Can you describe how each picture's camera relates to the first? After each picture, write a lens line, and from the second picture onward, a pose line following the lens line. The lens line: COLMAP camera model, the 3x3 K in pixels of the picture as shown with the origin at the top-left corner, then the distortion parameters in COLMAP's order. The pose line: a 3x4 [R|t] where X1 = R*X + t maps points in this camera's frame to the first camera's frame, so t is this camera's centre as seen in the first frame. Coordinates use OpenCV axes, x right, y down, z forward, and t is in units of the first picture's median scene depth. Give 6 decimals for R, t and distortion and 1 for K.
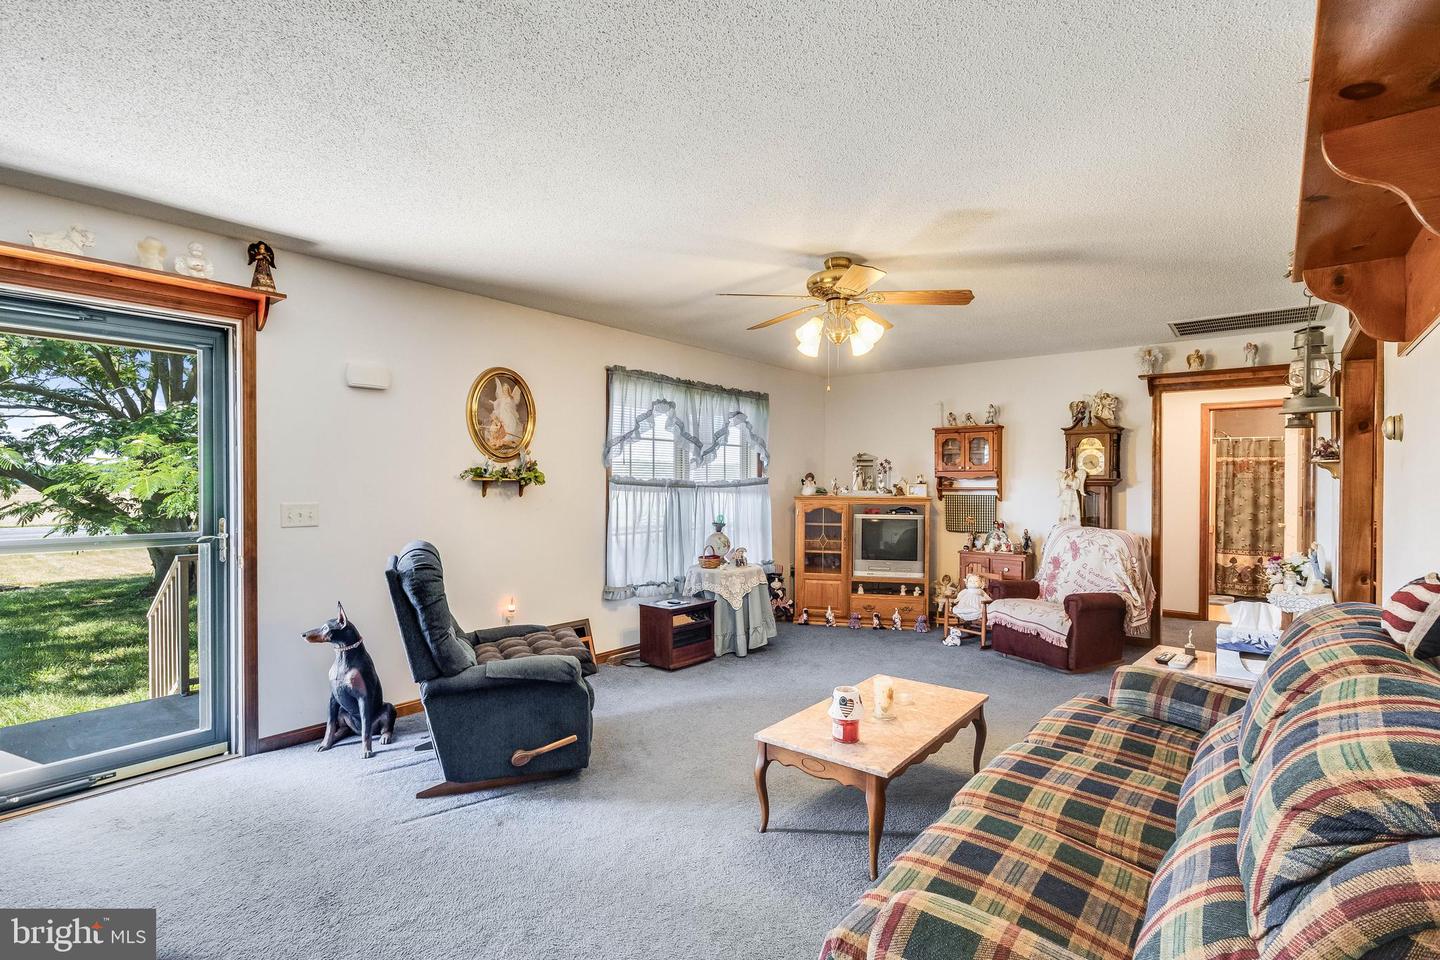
lens RADIAL K [[670.4, 0, 722.9], [0, 670.4, 484.8], [0, 0, 1]] dist [0.011912, 0.000071]
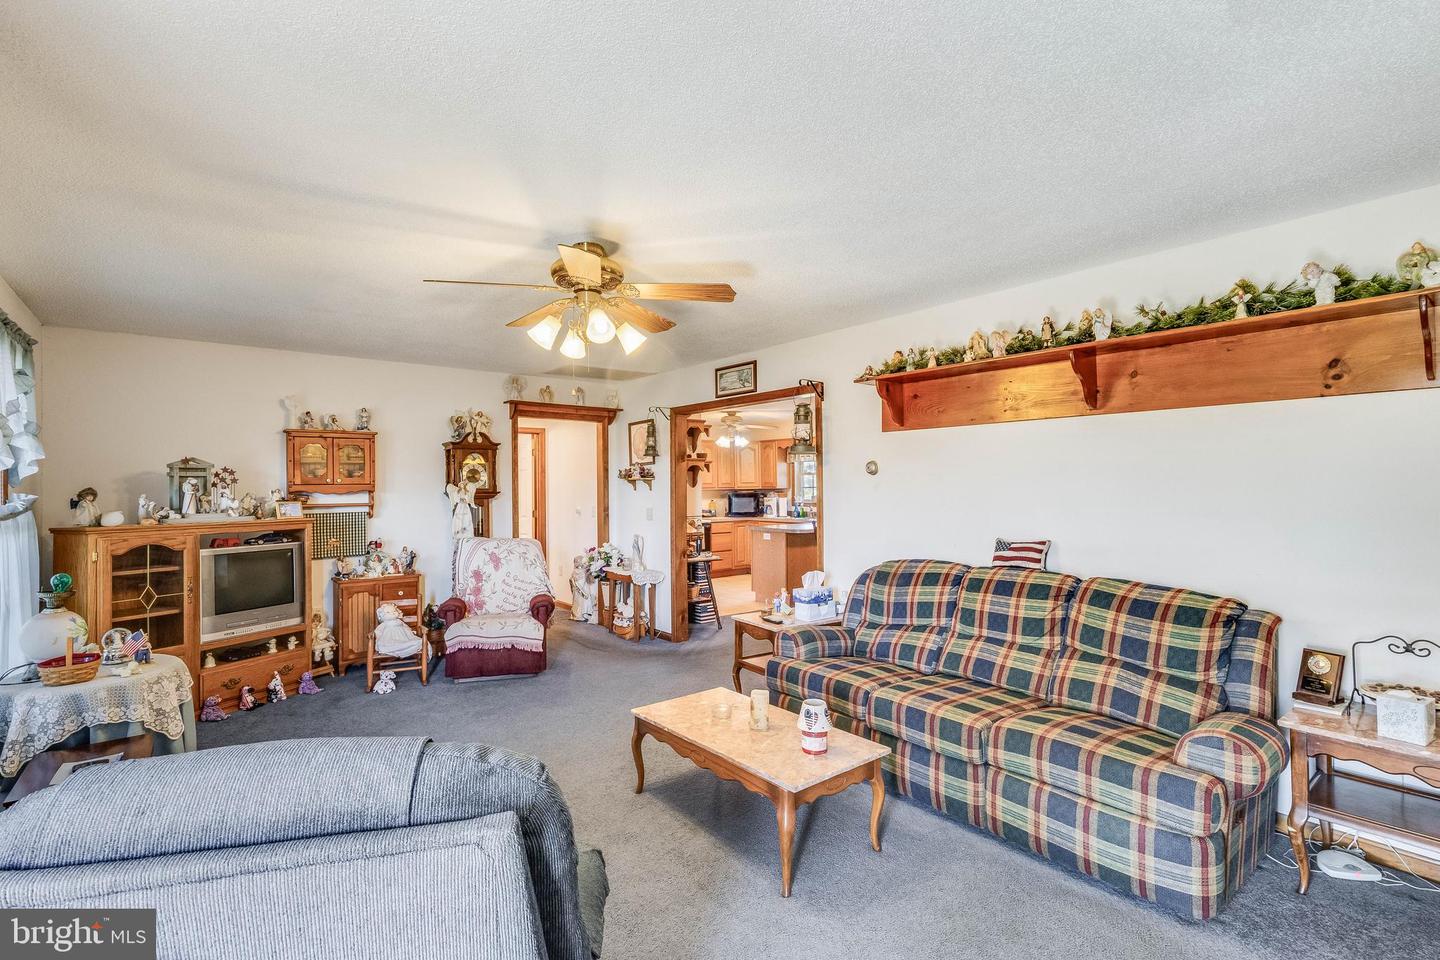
lens RADIAL K [[667.3, 0, 720.0], [0, 667.3, 480.0], [0, 0, 1]] dist [0.010947, 0.000023]
pose [[0.232506, 0.002452, 0.972592, -0.343518], [0.012572, 0.999906, -0.005527, -0.015696], [-0.972514, 0.013513, 0.232453, 0.354540]]
